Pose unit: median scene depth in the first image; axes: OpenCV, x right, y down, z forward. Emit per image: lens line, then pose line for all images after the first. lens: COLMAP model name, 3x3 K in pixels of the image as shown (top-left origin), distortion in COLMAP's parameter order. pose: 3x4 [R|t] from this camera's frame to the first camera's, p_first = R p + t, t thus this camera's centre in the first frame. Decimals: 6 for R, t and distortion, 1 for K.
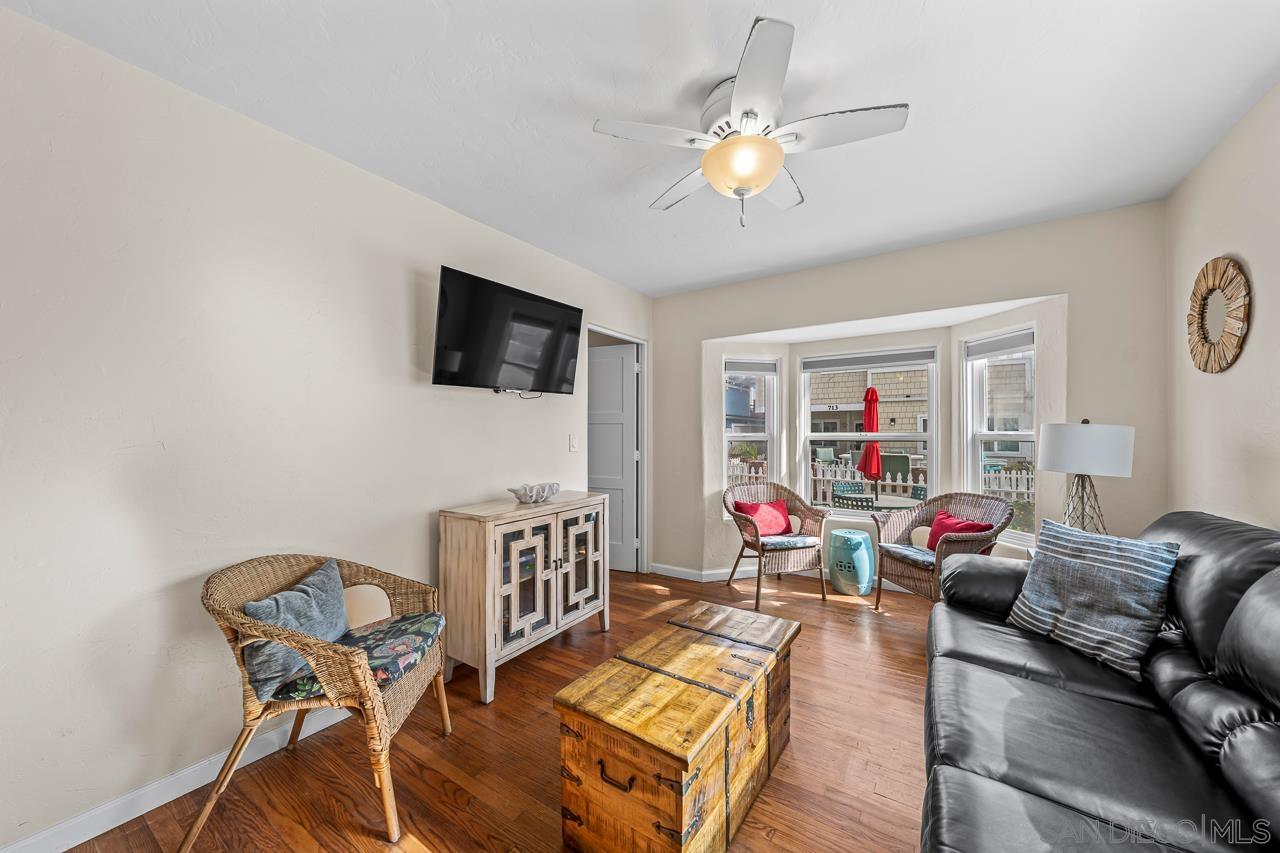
lens RADIAL K [[446.1, 0, 667.0], [0, 446.1, 432.8], [0, 0, 1]] dist [-0.004427, -0.000165]
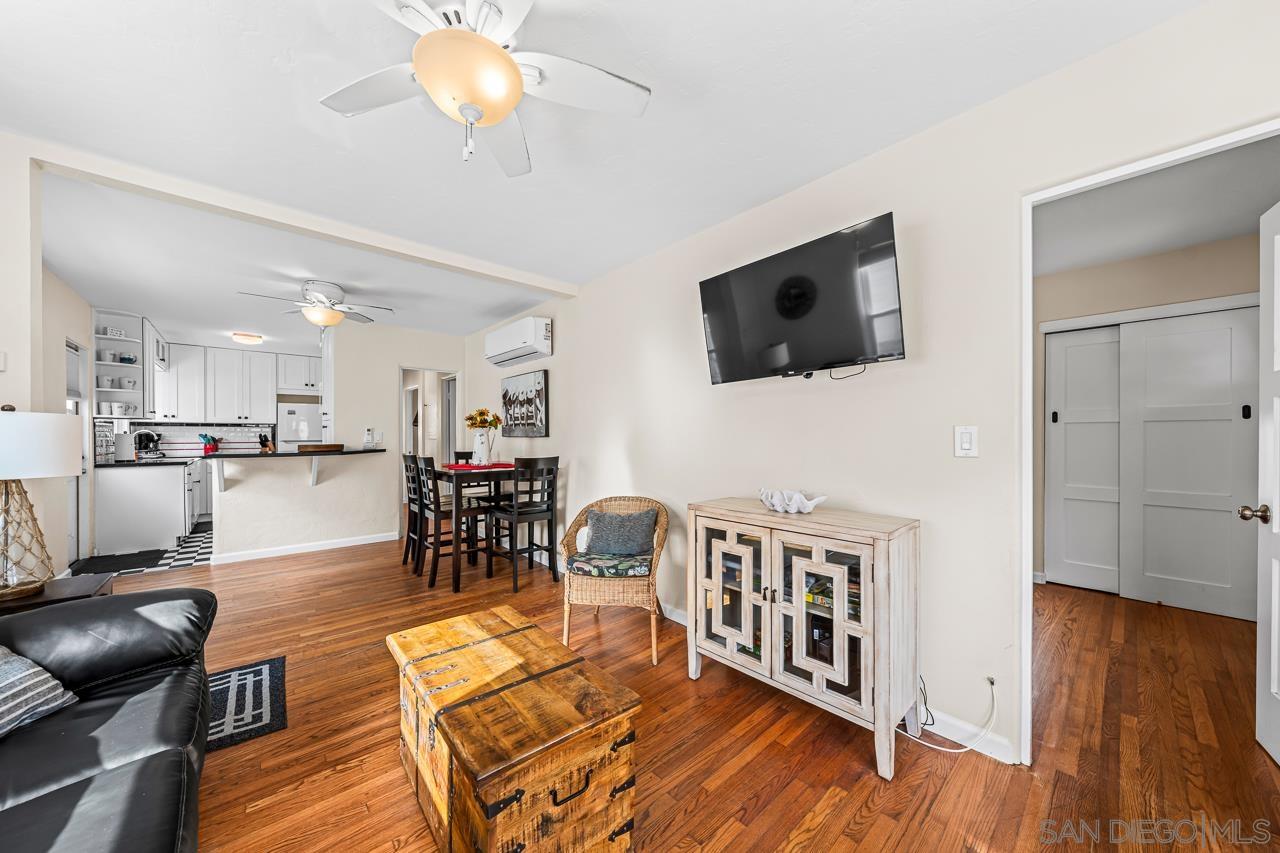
lens RADIAL K [[446.1, 0, 641.5], [0, 446.1, 436.0], [0, 0, 1]] dist [-0.004427, -0.000165]
pose [[-0.287198, 0.006366, -0.957850, 0.585267], [0.005202, 0.999974, 0.005087, 0.013511], [0.957857, -0.003522, -0.287223, 1.052340]]
